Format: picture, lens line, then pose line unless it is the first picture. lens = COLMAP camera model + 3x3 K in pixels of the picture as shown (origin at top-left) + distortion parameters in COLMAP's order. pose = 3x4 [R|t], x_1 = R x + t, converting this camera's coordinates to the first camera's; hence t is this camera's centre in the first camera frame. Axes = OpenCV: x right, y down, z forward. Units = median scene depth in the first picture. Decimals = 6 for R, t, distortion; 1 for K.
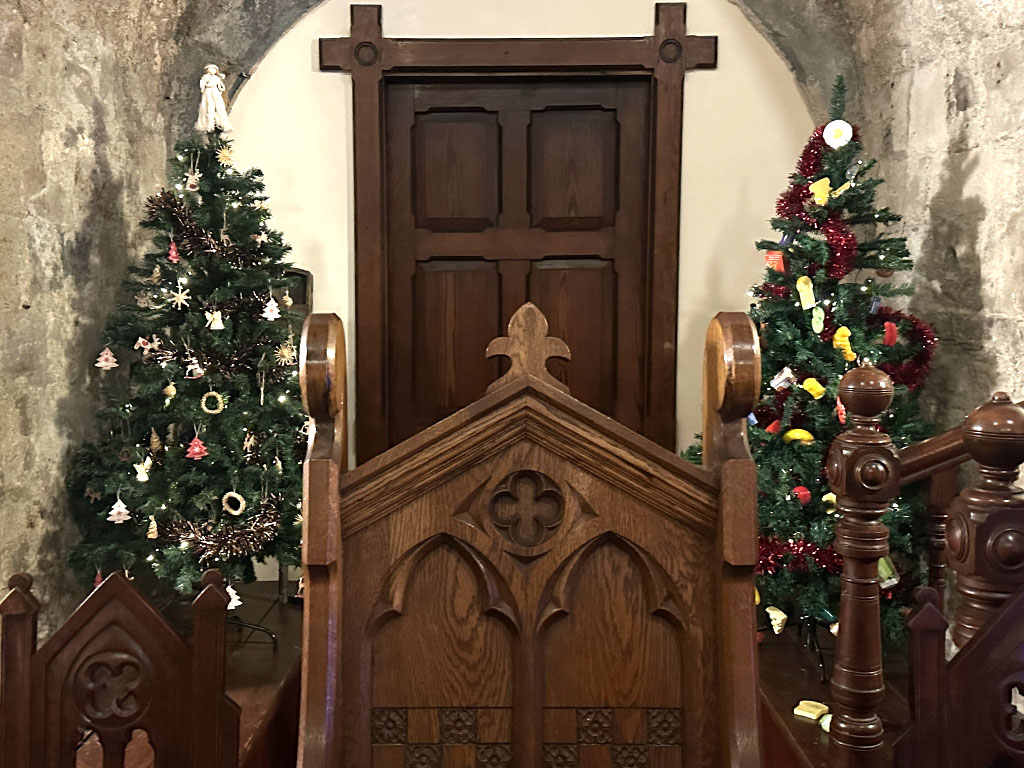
lens RADIAL K [[969.9, 0, 509.8], [0, 969.9, 390.0], [0, 0, 1]] dist [0.059813, 0.000000]
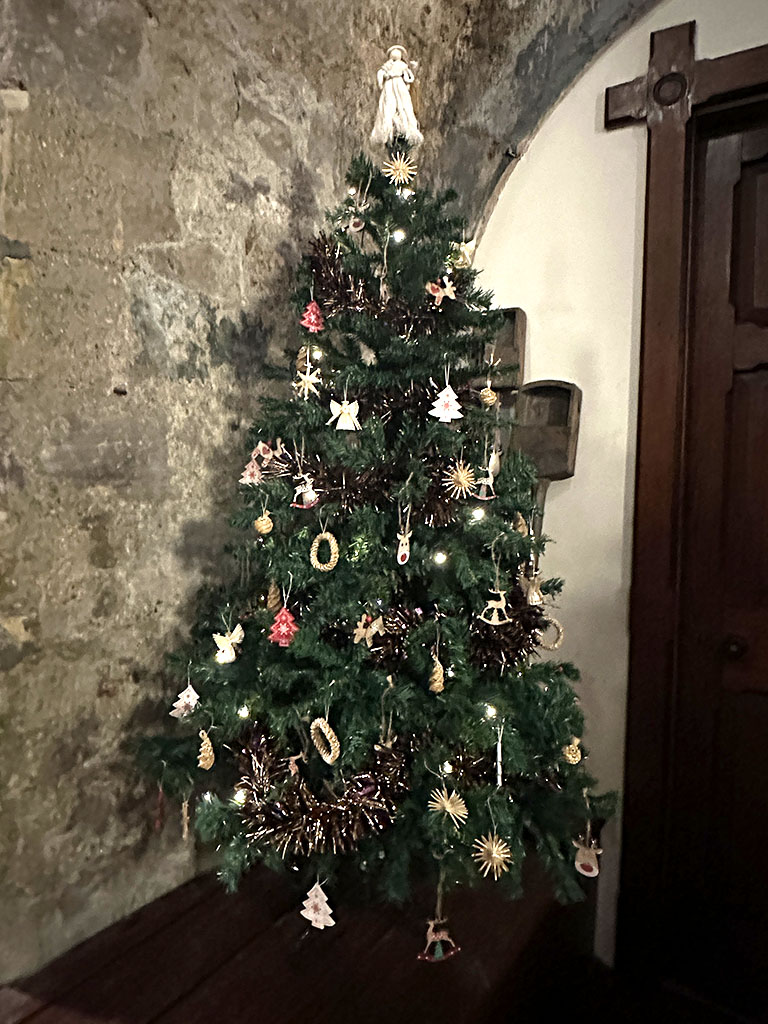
lens RADIAL K [[646.8, 0, 386.8], [0, 646.8, 447.4], [0, 0, 1]] dist [-0.001984, 0.000337]
pose [[0.821508, 0.025257, -0.569638, -0.048527], [-0.092739, 0.991635, -0.089777, -0.017196], [0.562605, 0.126580, 0.816978, 0.668711]]
